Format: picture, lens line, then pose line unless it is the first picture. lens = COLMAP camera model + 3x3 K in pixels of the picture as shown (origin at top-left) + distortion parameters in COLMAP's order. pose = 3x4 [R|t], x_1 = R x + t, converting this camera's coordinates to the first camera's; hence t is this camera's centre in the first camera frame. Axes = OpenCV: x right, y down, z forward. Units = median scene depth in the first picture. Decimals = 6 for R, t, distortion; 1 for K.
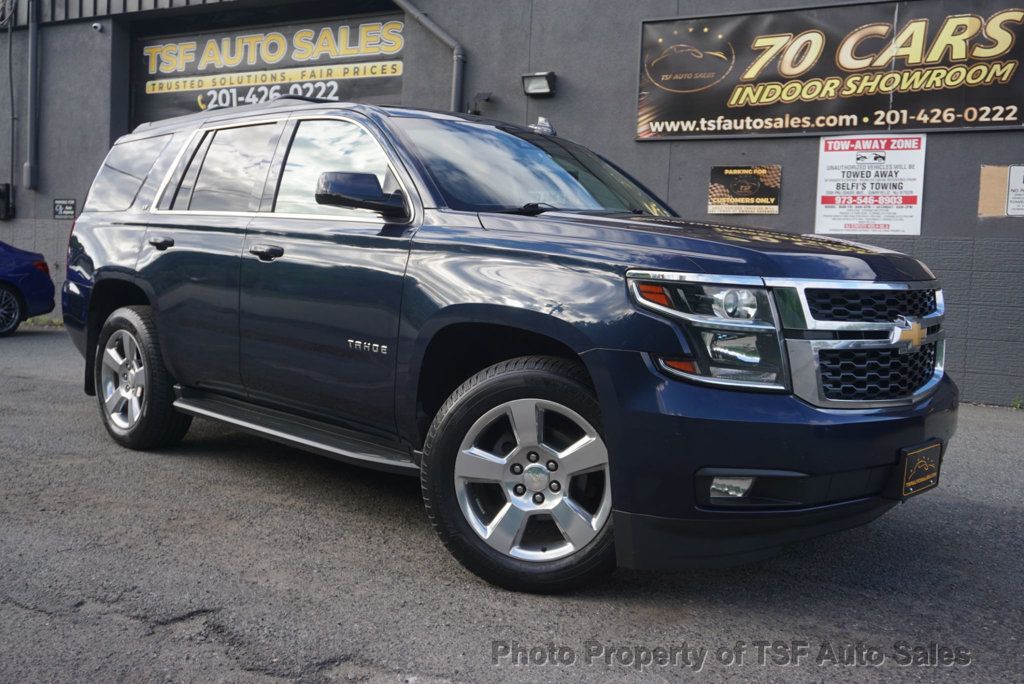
lens RADIAL K [[946.2, 0, 512.0], [0, 946.2, 342.0], [0, 0, 1]] dist [-0.006275, -0.013703]
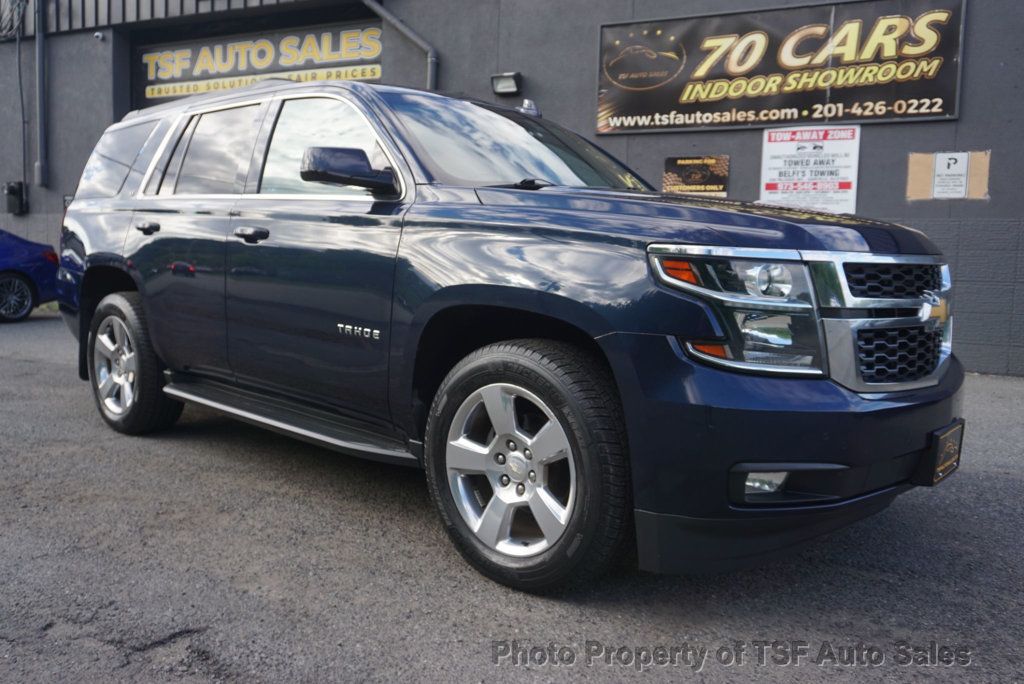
lens RADIAL K [[794.8, 0, 512.0], [0, 794.8, 342.0], [0, 0, 1]] dist [-0.015997, -0.000271]
pose [[0.998760, -0.018385, 0.046273, -0.016482], [0.016883, 0.999324, 0.032654, -0.003679], [-0.046843, -0.031832, 0.998395, 0.084823]]
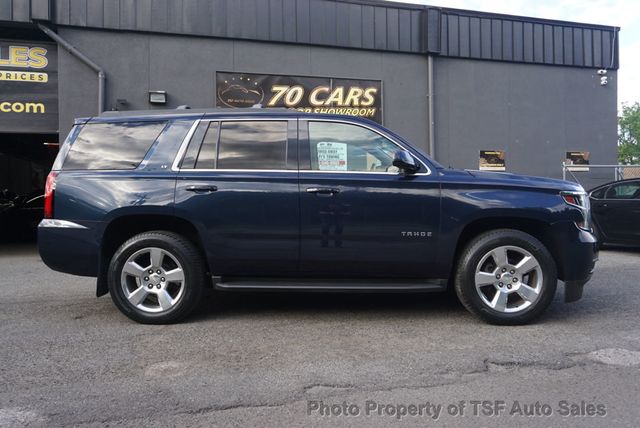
lens RADIAL K [[486.9, 0, 320.0], [0, 486.9, 214.0], [0, 0, 1]] dist [-0.026774, -0.000501]
pose [[0.737079, -0.065090, 0.672664, -0.451757], [0.091218, 0.995824, -0.003592, -0.024061], [-0.669622, 0.064007, 0.739939, 0.150384]]
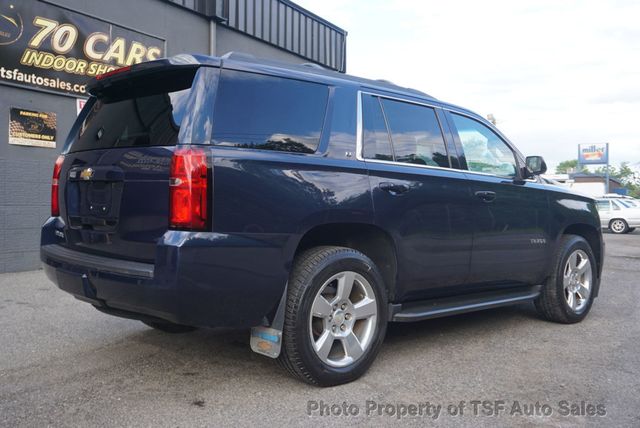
lens RADIAL K [[614.4, 0, 307.4], [0, 614.4, 212.6], [0, 0, 1]] dist [0.011097, 0.005855]
pose [[0.059156, -0.059824, 0.996455, -0.668781], [0.062568, 0.996462, 0.056110, -0.072696], [-0.996286, 0.059027, 0.062690, 0.620139]]
